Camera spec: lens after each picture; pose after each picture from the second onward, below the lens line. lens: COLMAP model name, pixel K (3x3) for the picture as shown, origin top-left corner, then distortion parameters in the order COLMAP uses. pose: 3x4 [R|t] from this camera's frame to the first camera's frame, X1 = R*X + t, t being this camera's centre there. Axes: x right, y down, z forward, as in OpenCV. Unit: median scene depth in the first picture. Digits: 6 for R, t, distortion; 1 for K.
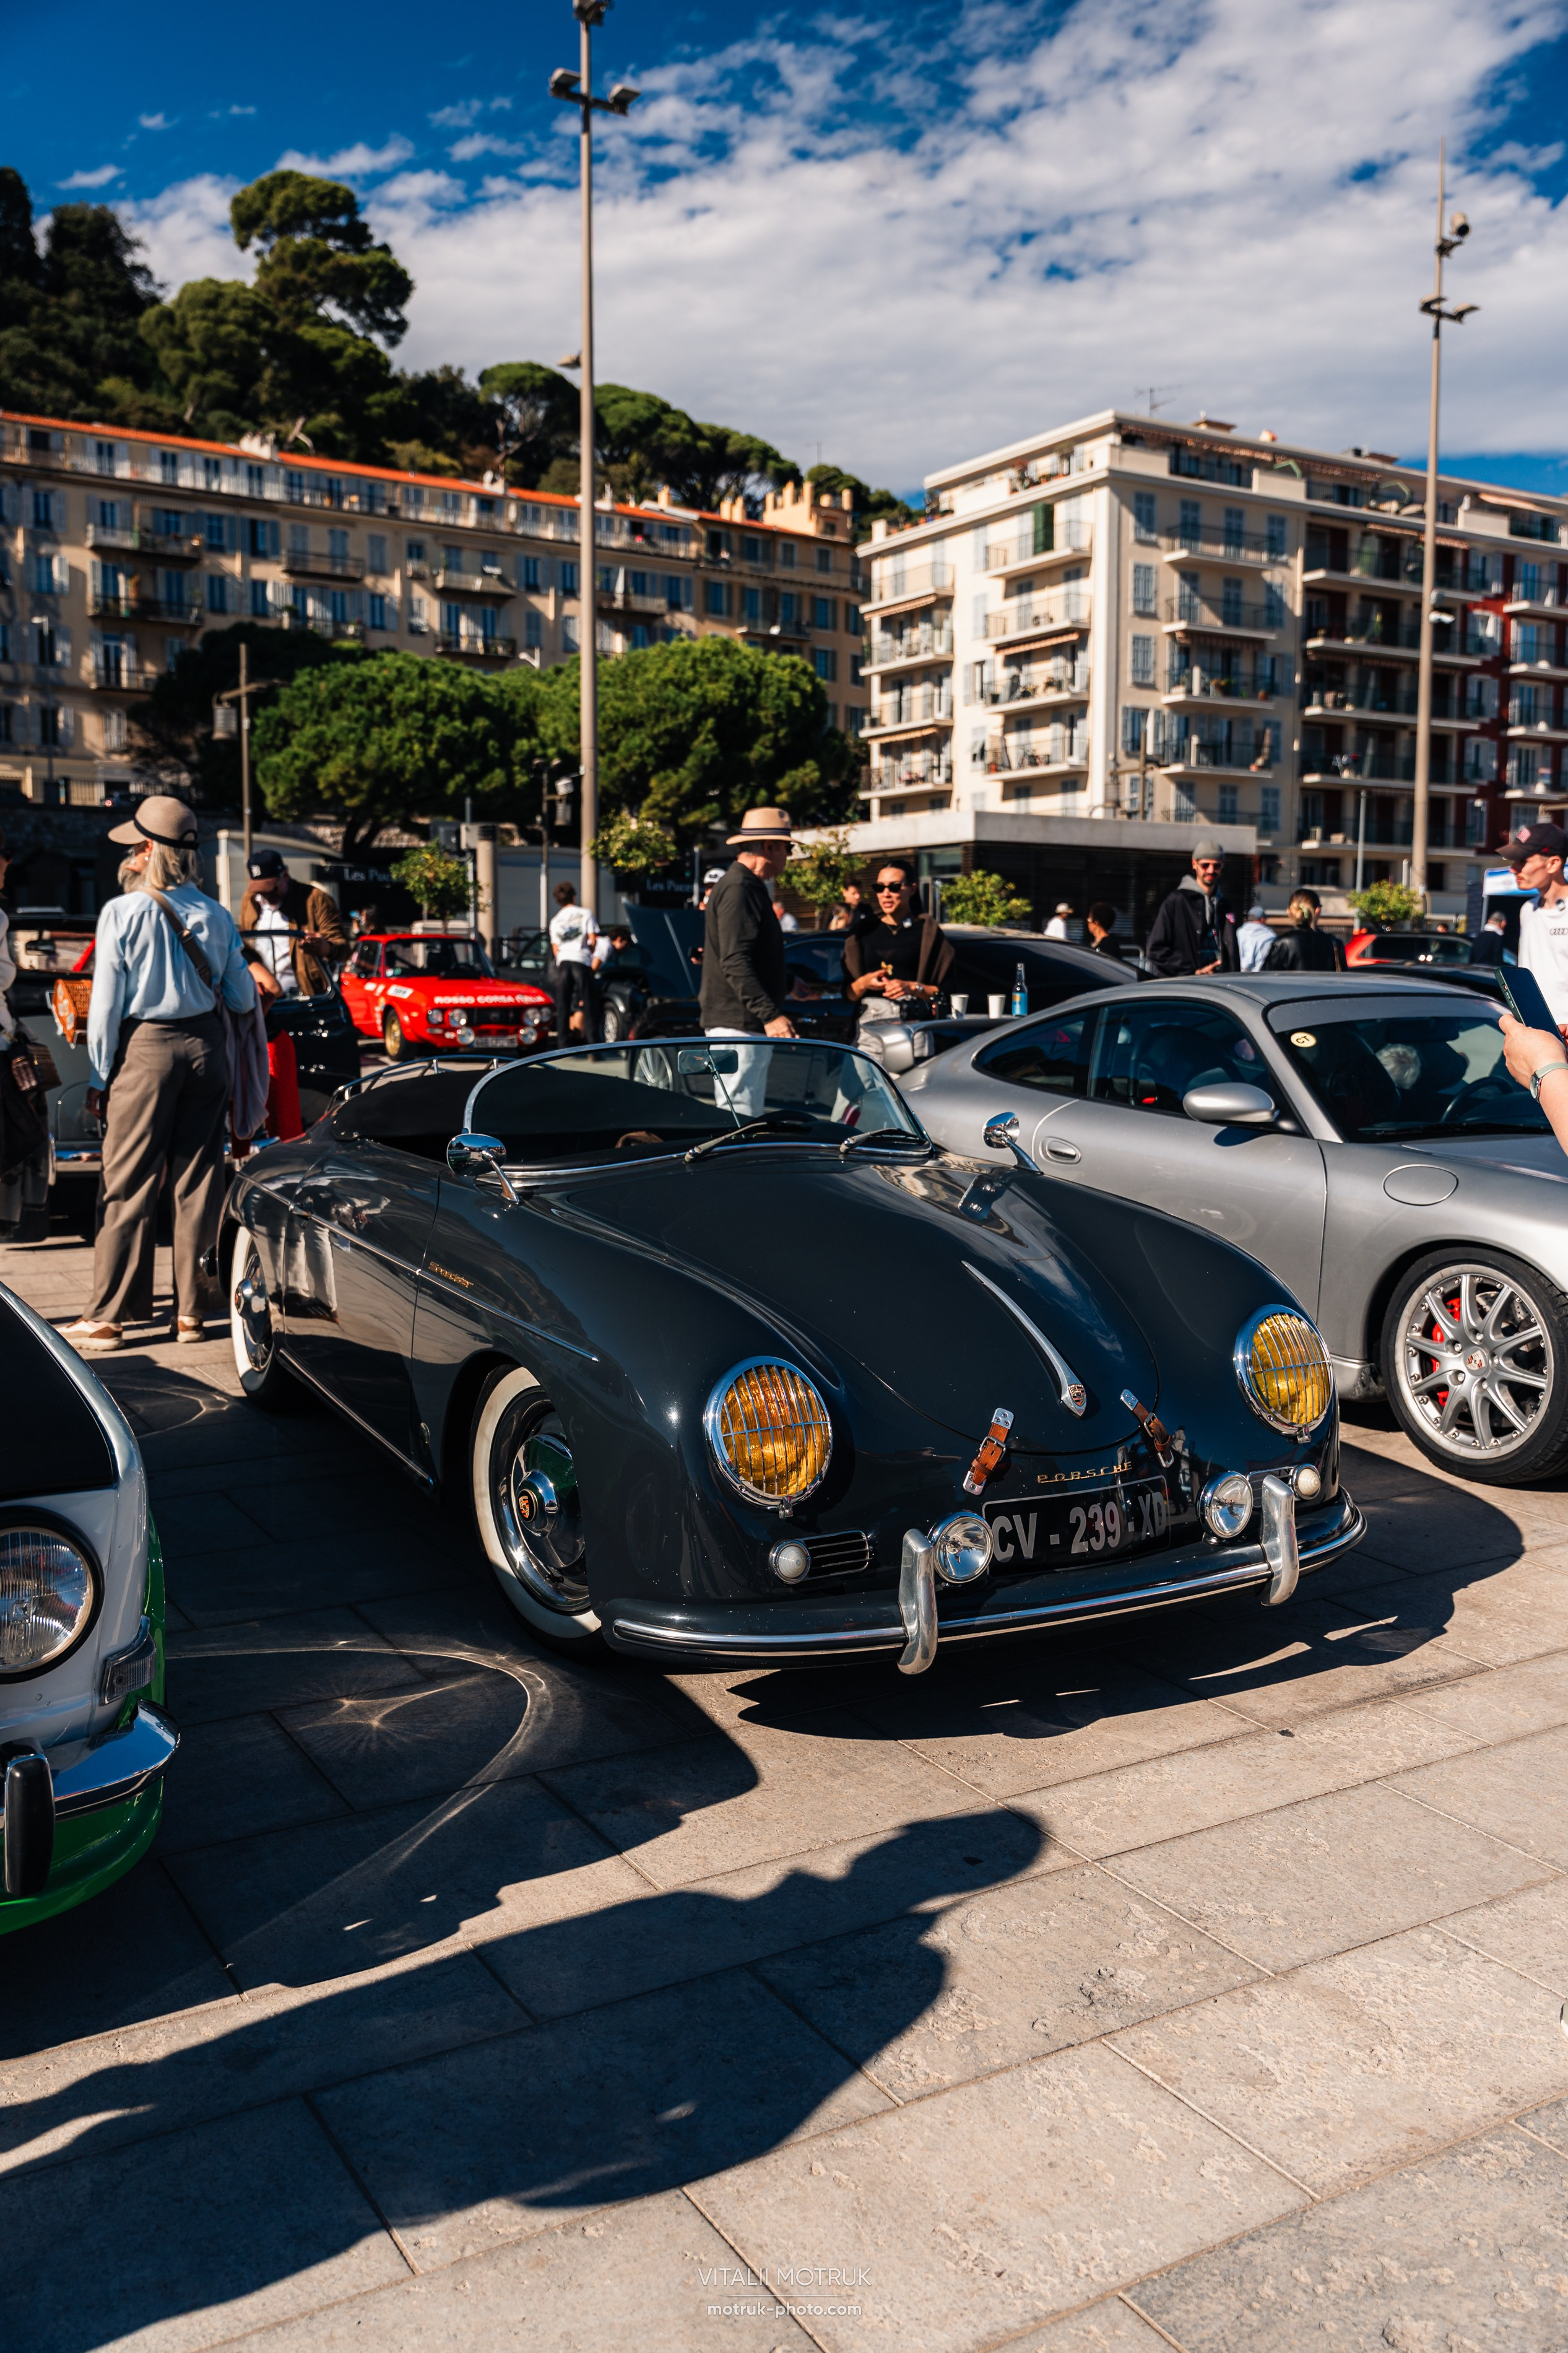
lens RADIAL K [[2001.0, 0, 784.0], [0, 2001.0, 1176.5], [0, 0, 1]] dist [0.003174, -0.008267]
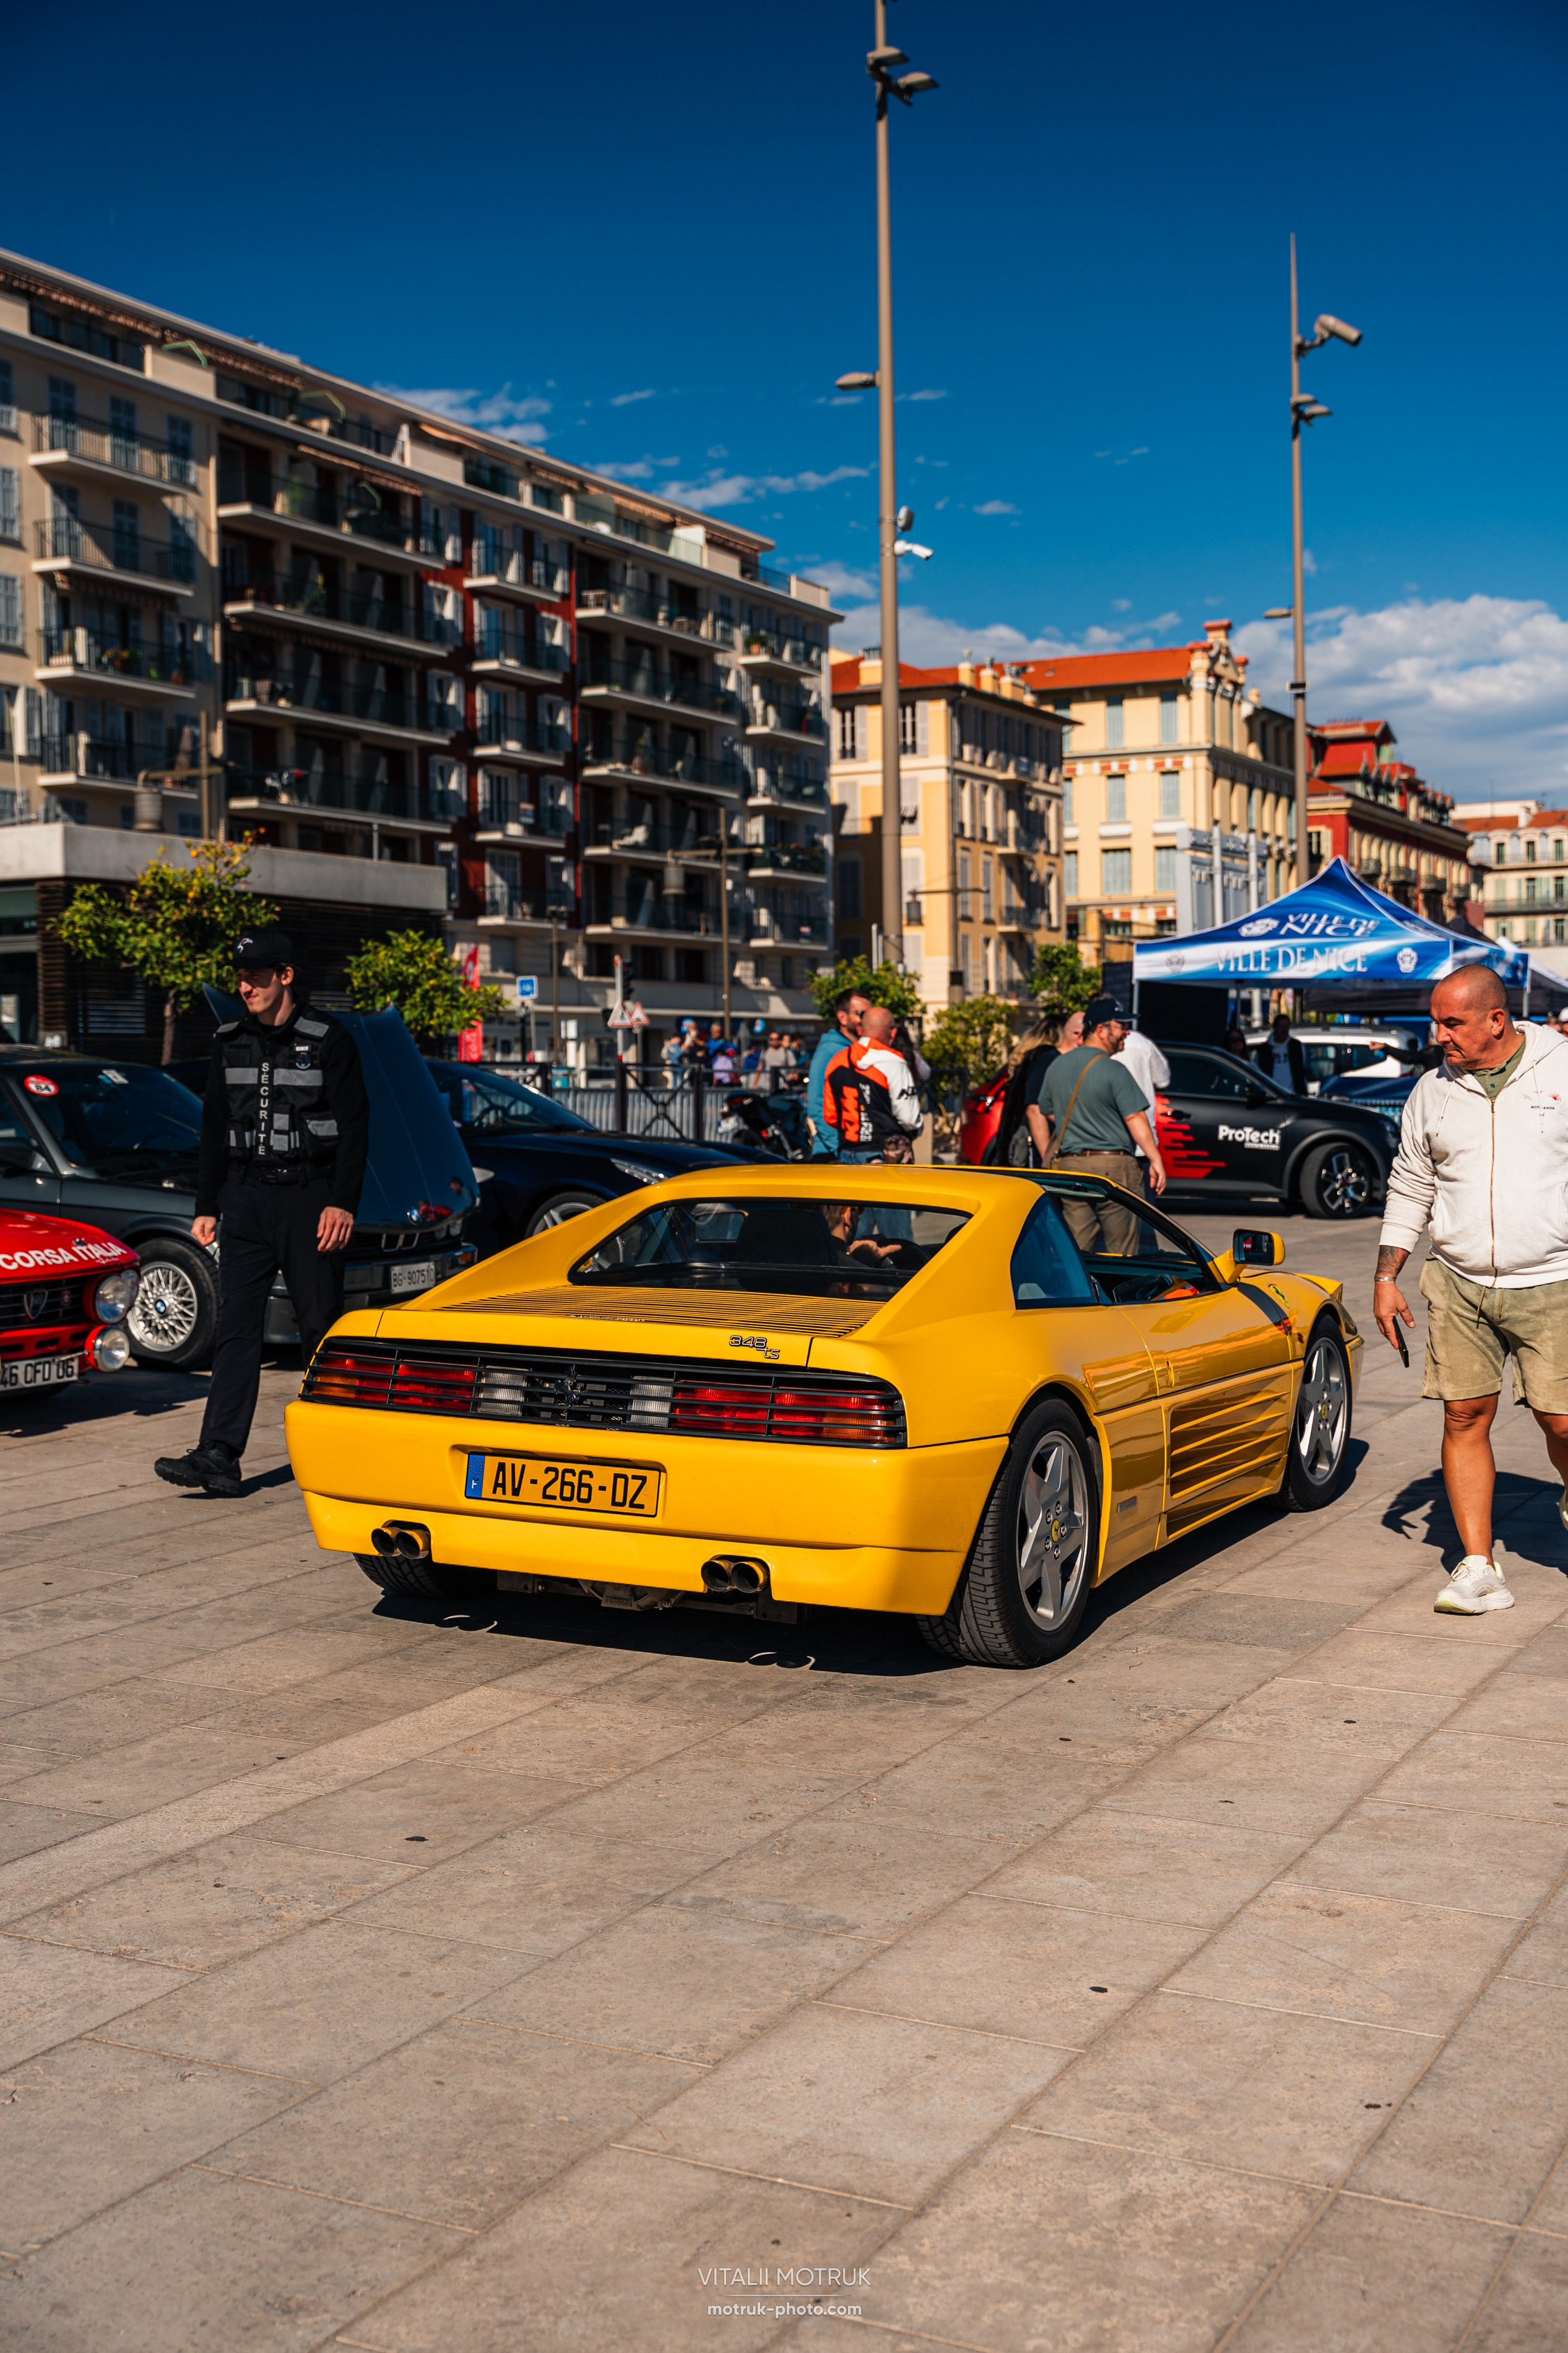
lens RADIAL K [[2720.2, 0, 784.0], [0, 2720.2, 1176.5], [0, 0, 1]] dist [0.017825, 0.022041]
pose [[0.852989, -0.031396, 0.520984, -0.067091], [0.064391, 0.996894, -0.045350, -0.016828], [-0.517942, 0.072230, 0.852361, 0.116874]]
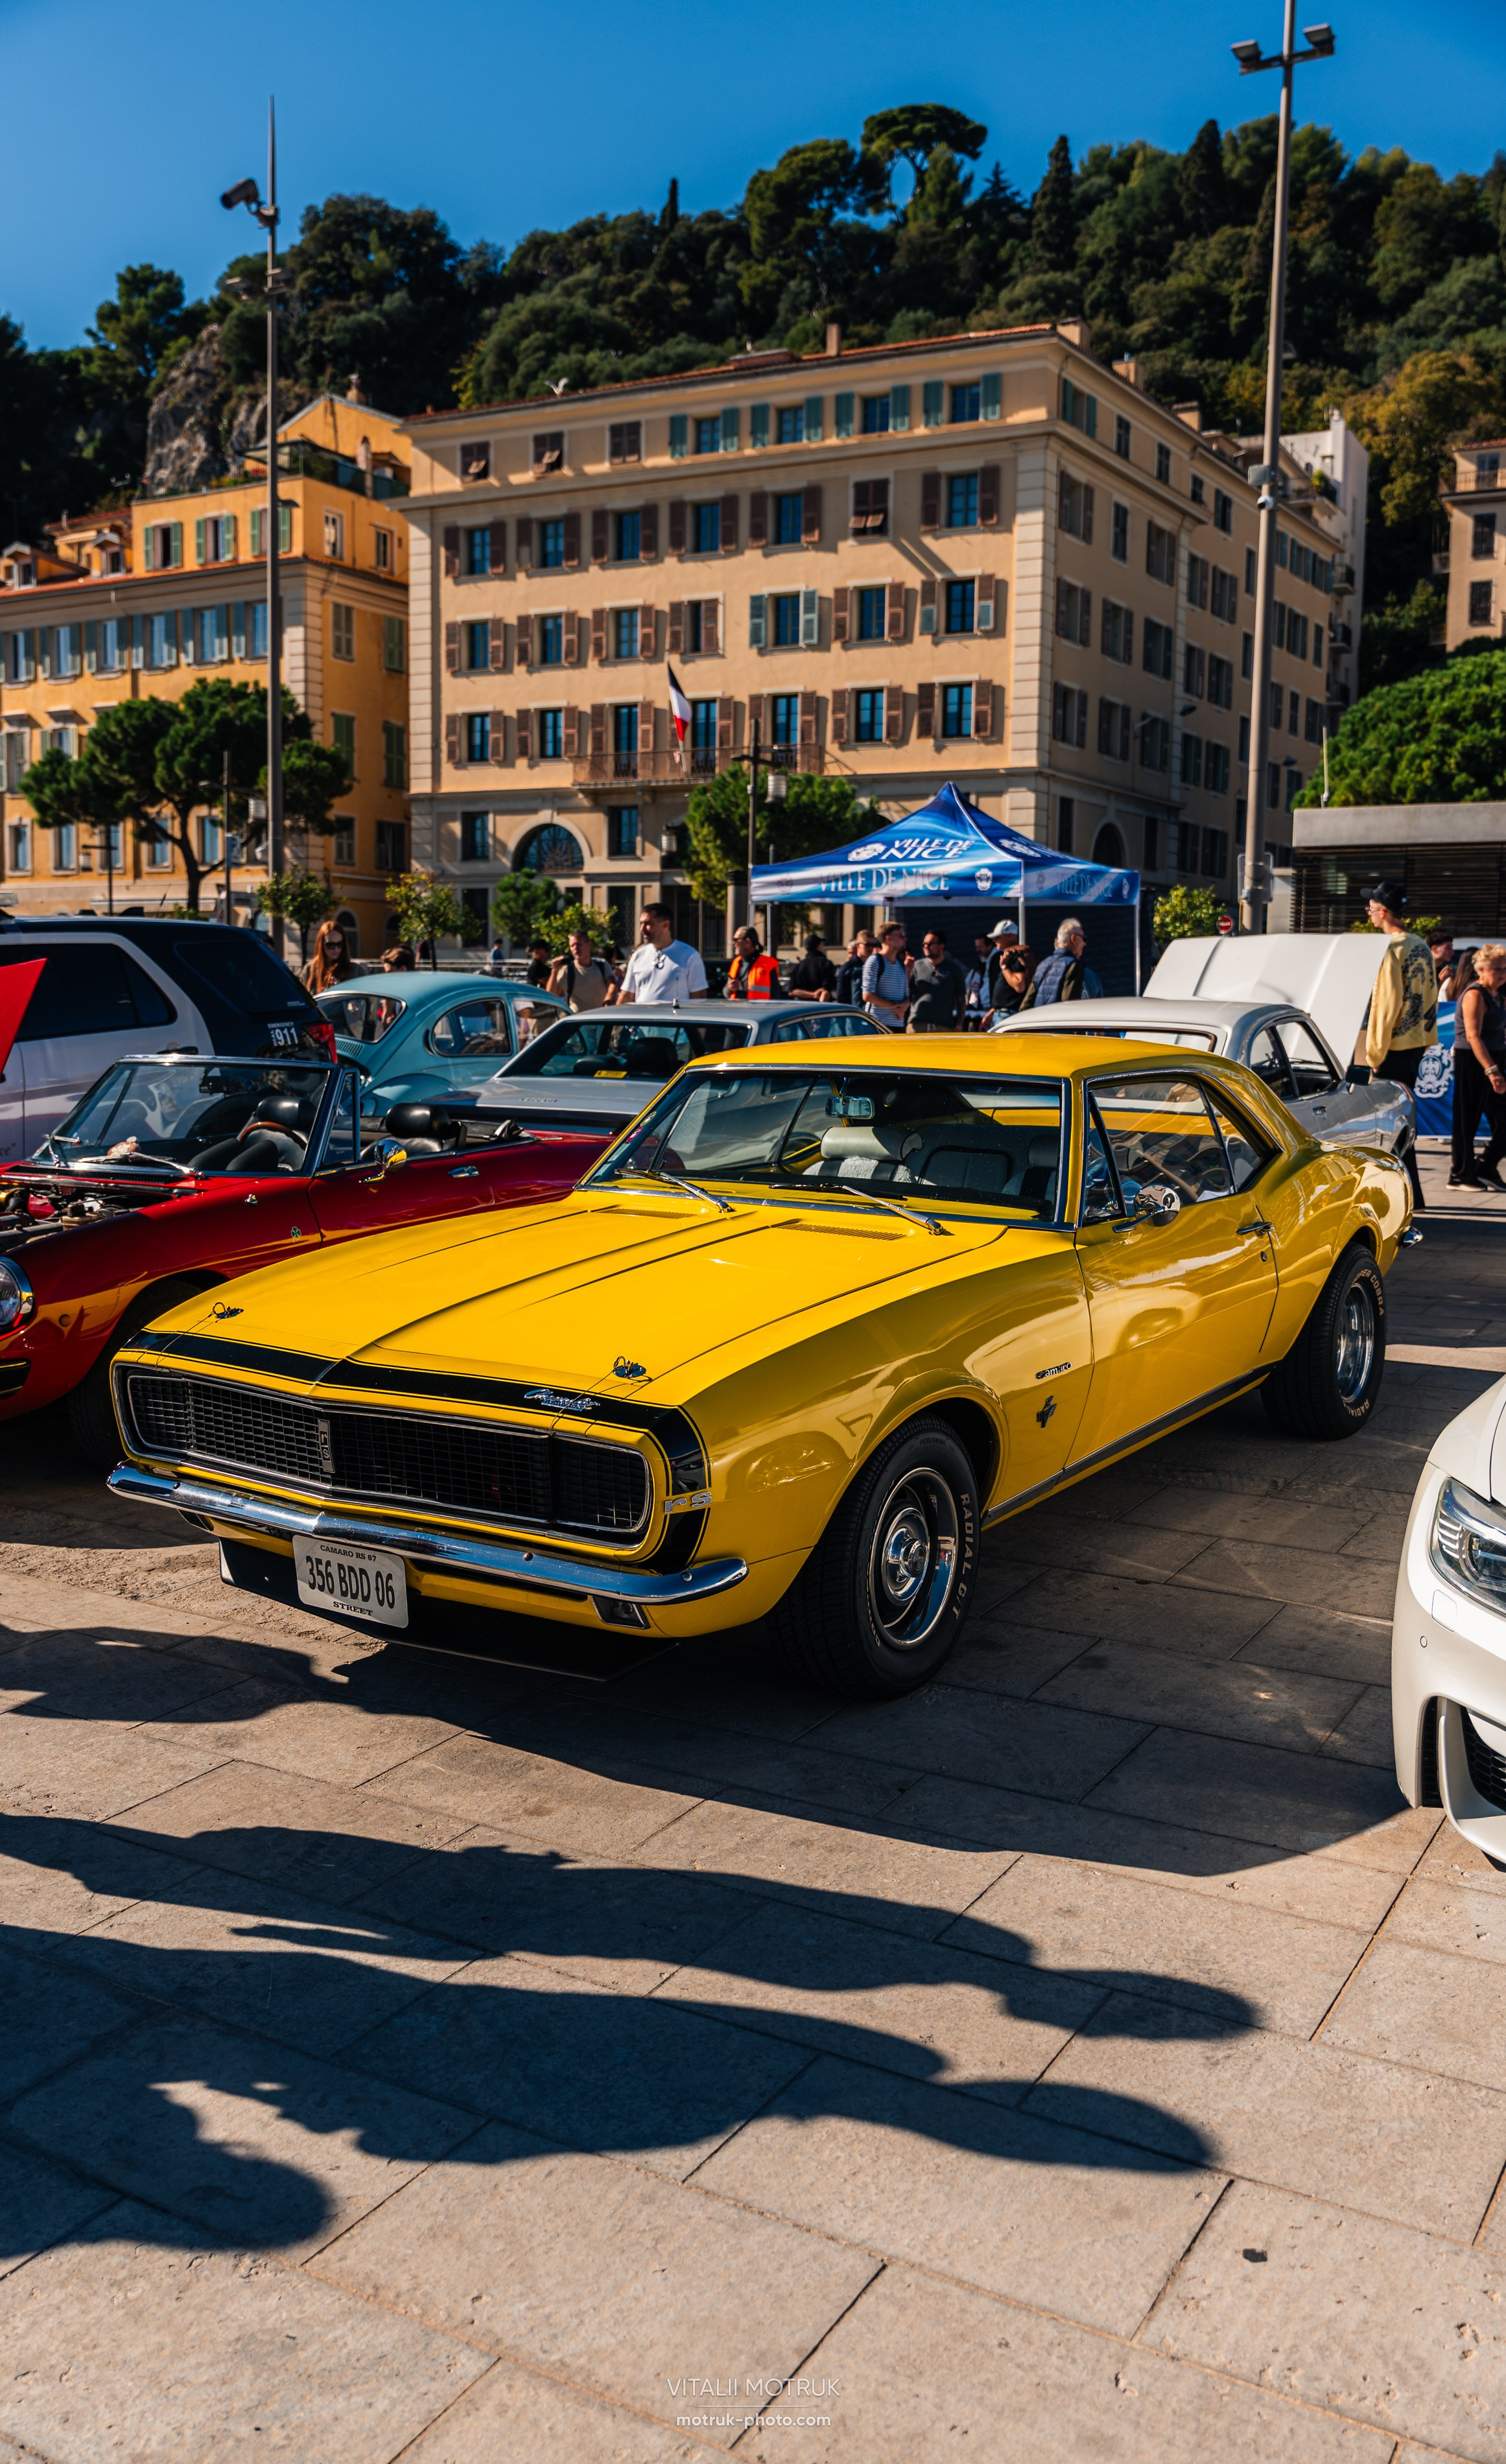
lens RADIAL K [[2081.7, 0, 753.0], [0, 2081.7, 1232.0], [0, 0, 1]] dist [0.000721, -0.001355]
pose [[0.471104, 0.098973, -0.876507, 0.361958], [-0.096639, 0.993495, 0.060242, -0.021902], [0.876768, 0.056325, 0.477604, 0.205991]]
